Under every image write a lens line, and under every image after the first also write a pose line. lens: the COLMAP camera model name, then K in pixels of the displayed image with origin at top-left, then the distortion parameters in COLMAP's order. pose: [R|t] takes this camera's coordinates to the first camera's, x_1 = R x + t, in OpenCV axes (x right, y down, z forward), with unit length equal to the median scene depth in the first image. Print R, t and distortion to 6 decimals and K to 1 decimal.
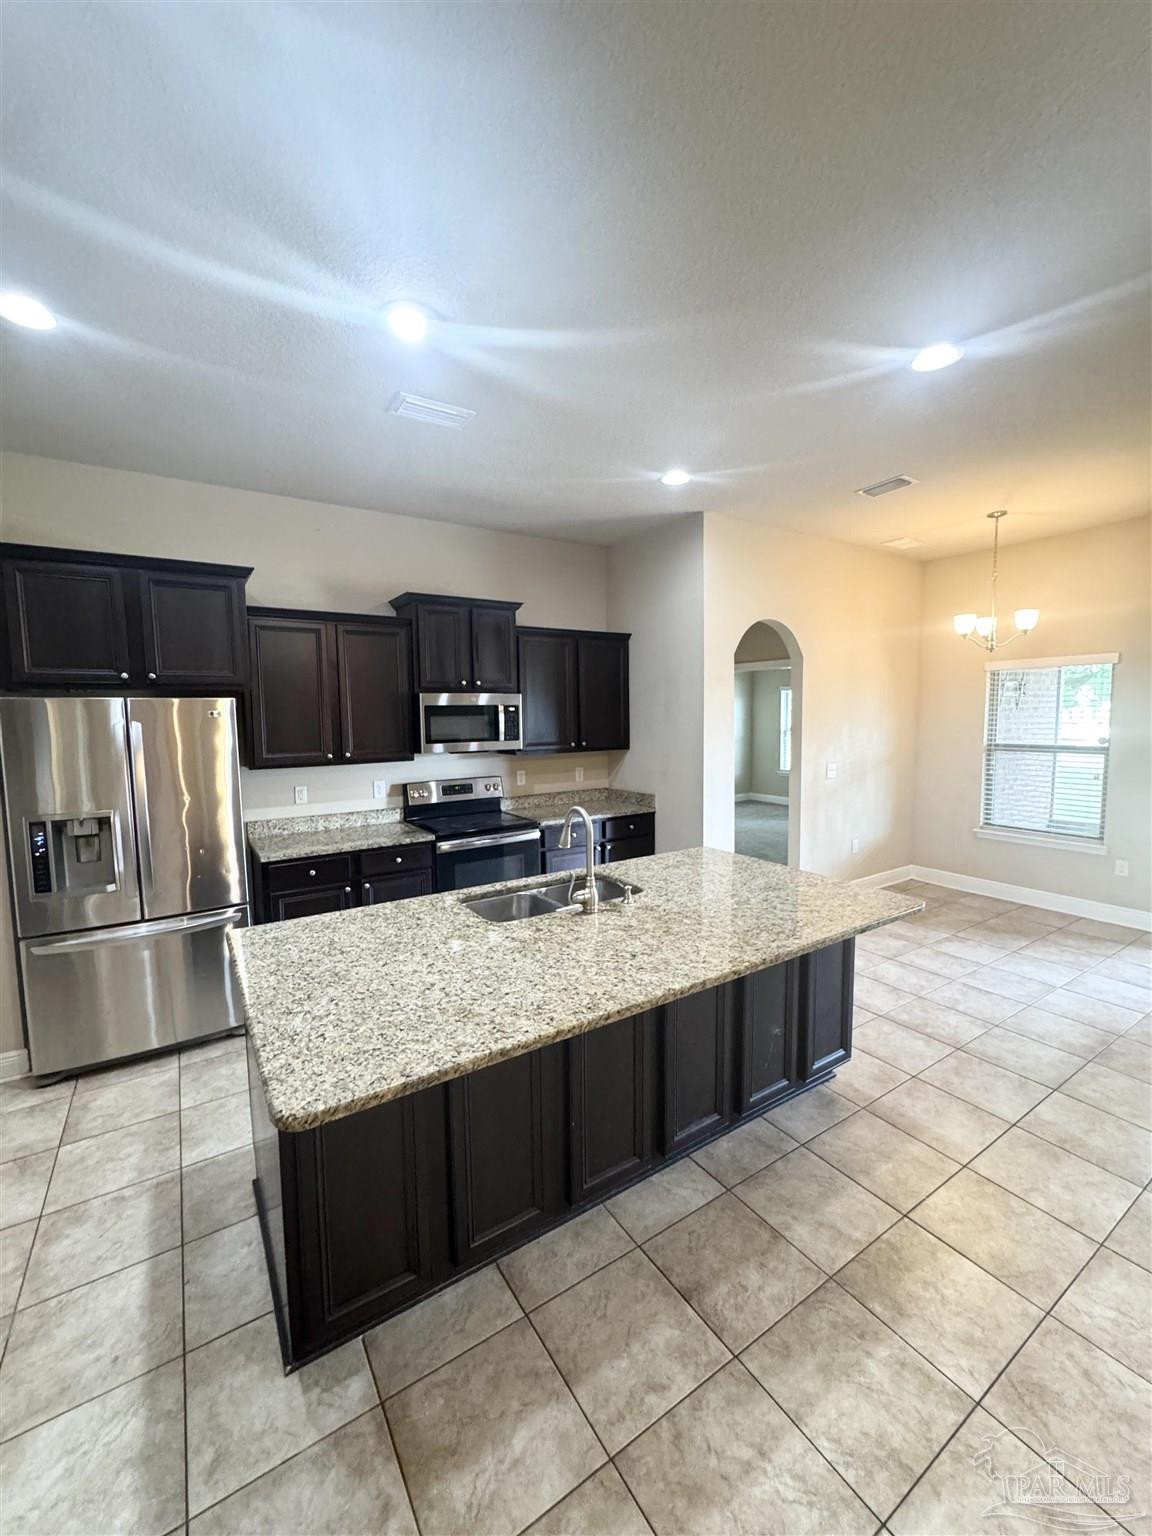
lens RADIAL K [[615.1, 0, 581.7], [0, 615.1, 769.6], [0, 0, 1]] dist [-0.003630, -0.000007]
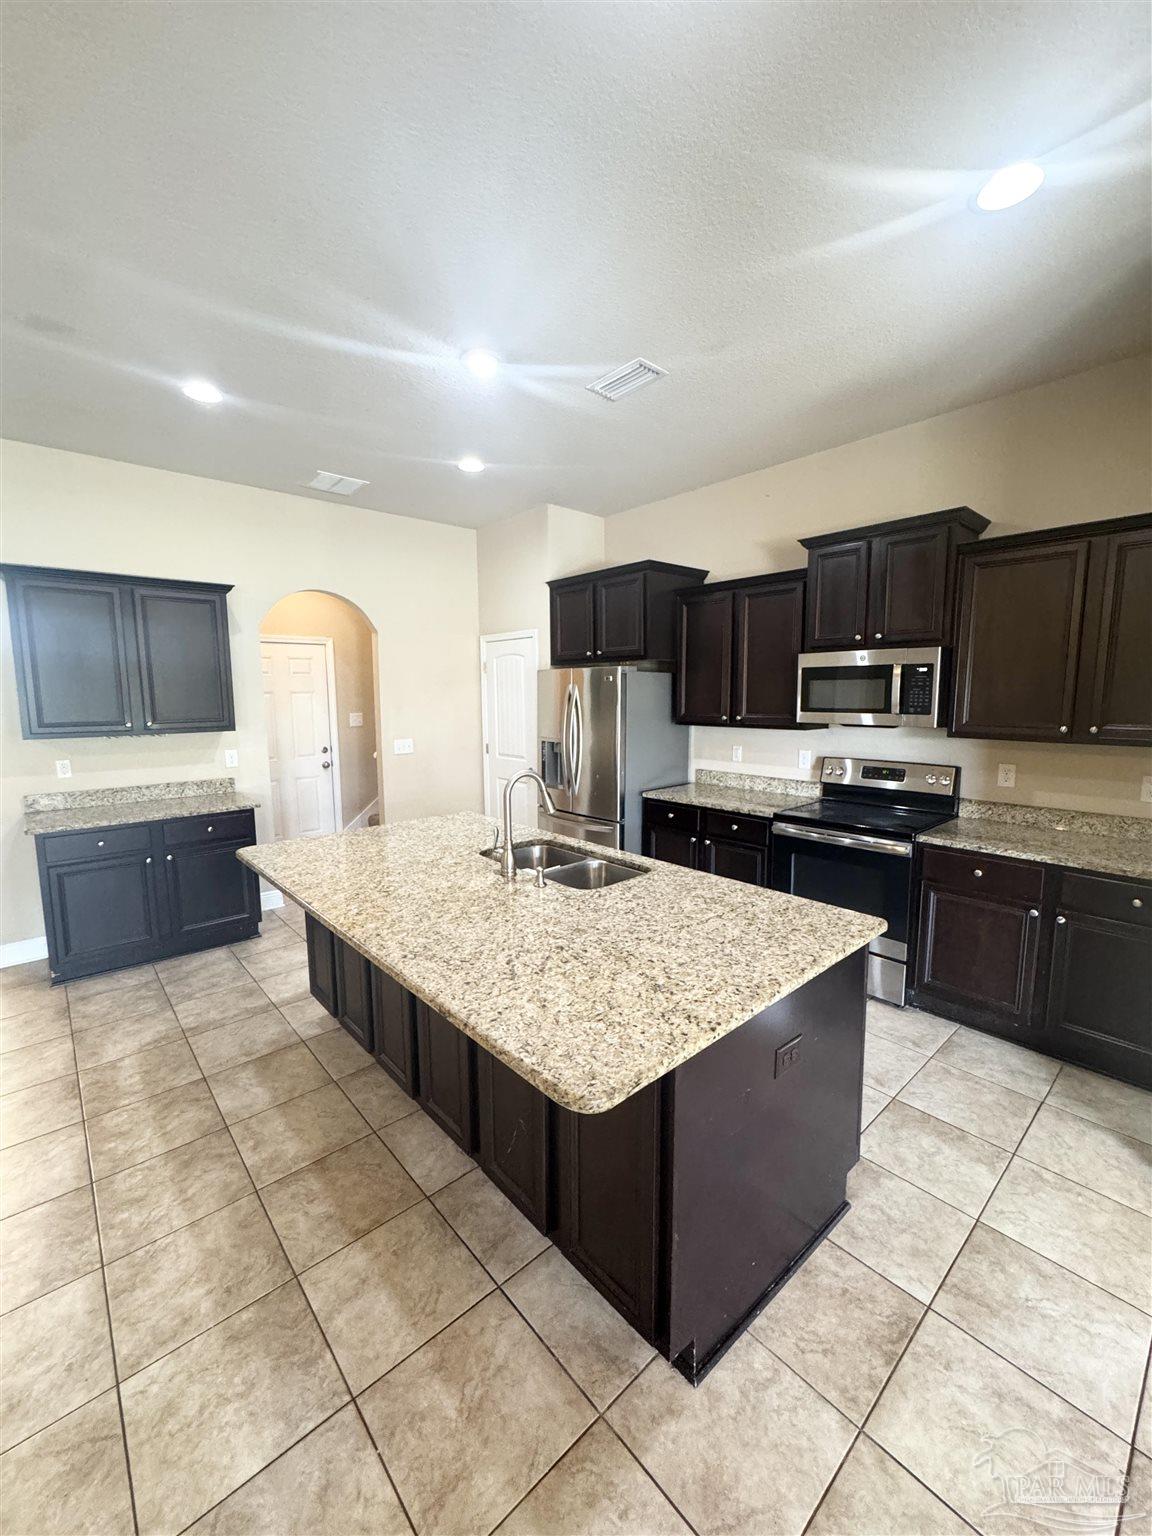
lens RADIAL K [[615.1, 0, 573.6], [0, 615.1, 768.7], [0, 0, 1]] dist [-0.003630, -0.000007]
pose [[0.144221, 0.136878, -0.980033, 0.613473], [-0.087555, 0.988268, 0.125143, -0.045775], [0.985665, 0.067759, 0.154513, 0.584782]]
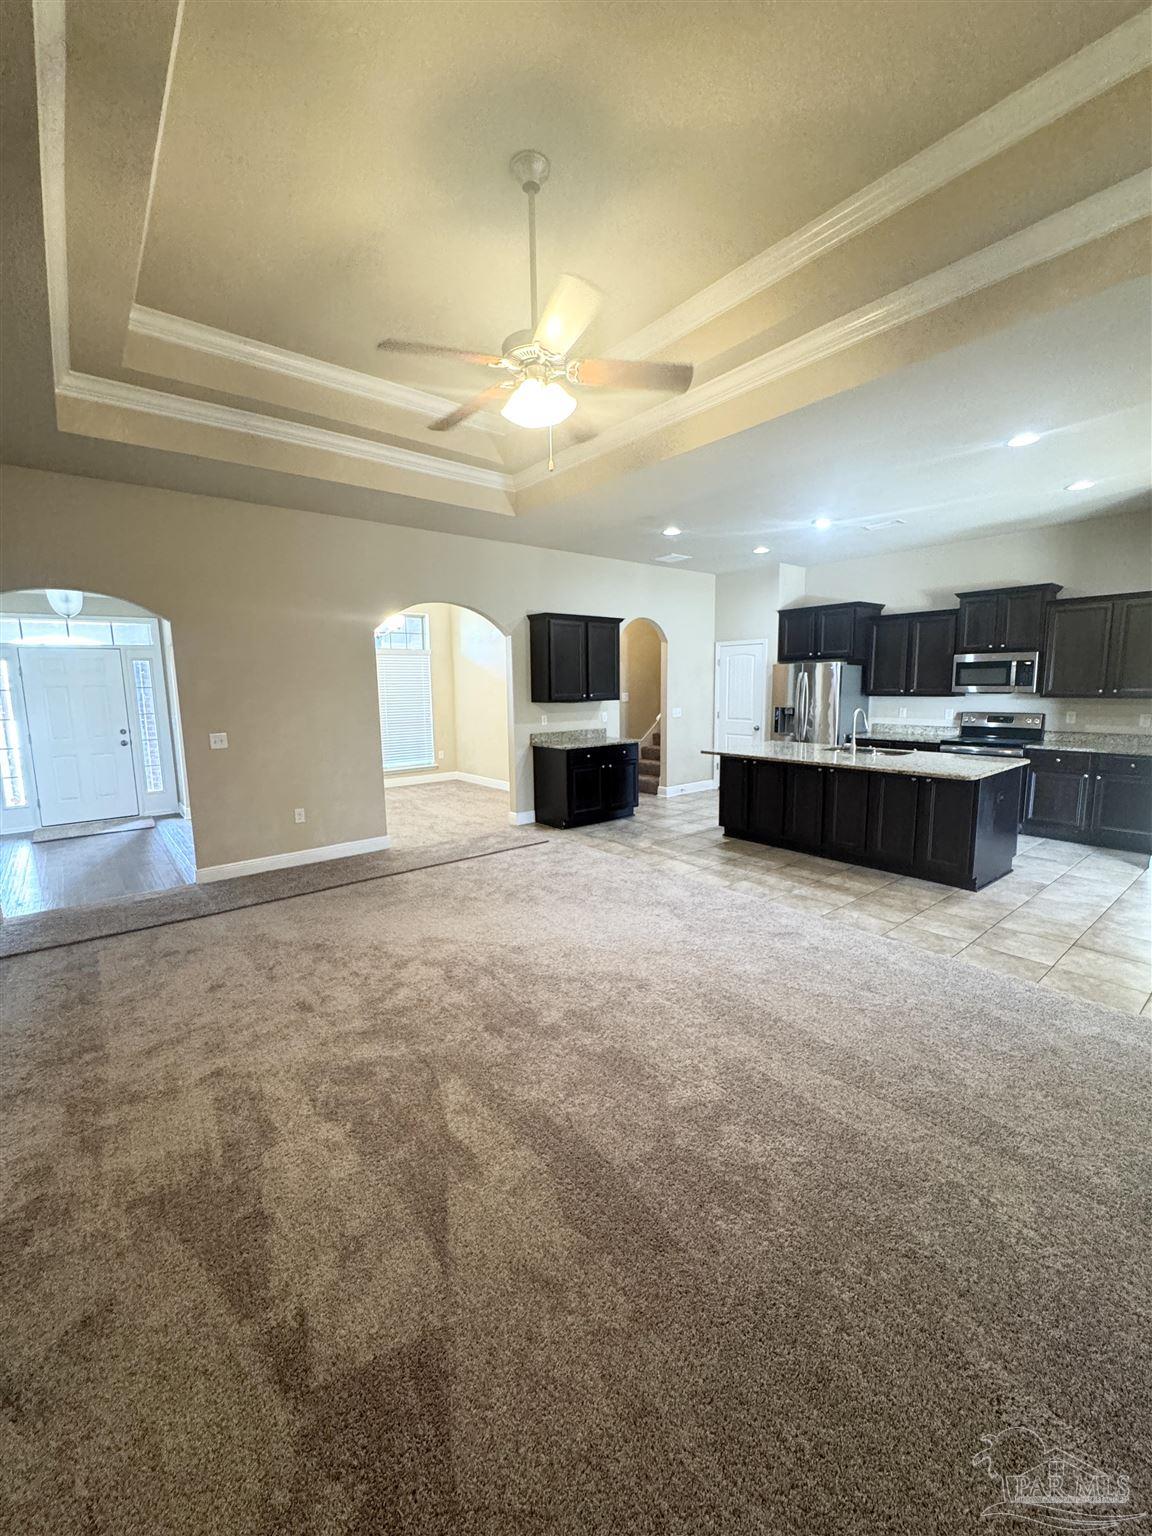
lens RADIAL K [[615.1, 0, 573.8], [0, 615.1, 767.7], [0, 0, 1]] dist [-0.003630, -0.000007]
pose [[0.102018, 0.148241, -0.983675, 1.367405], [-0.080433, 0.986826, 0.140374, 0.026088], [0.991526, 0.064800, 0.112597, -0.186484]]
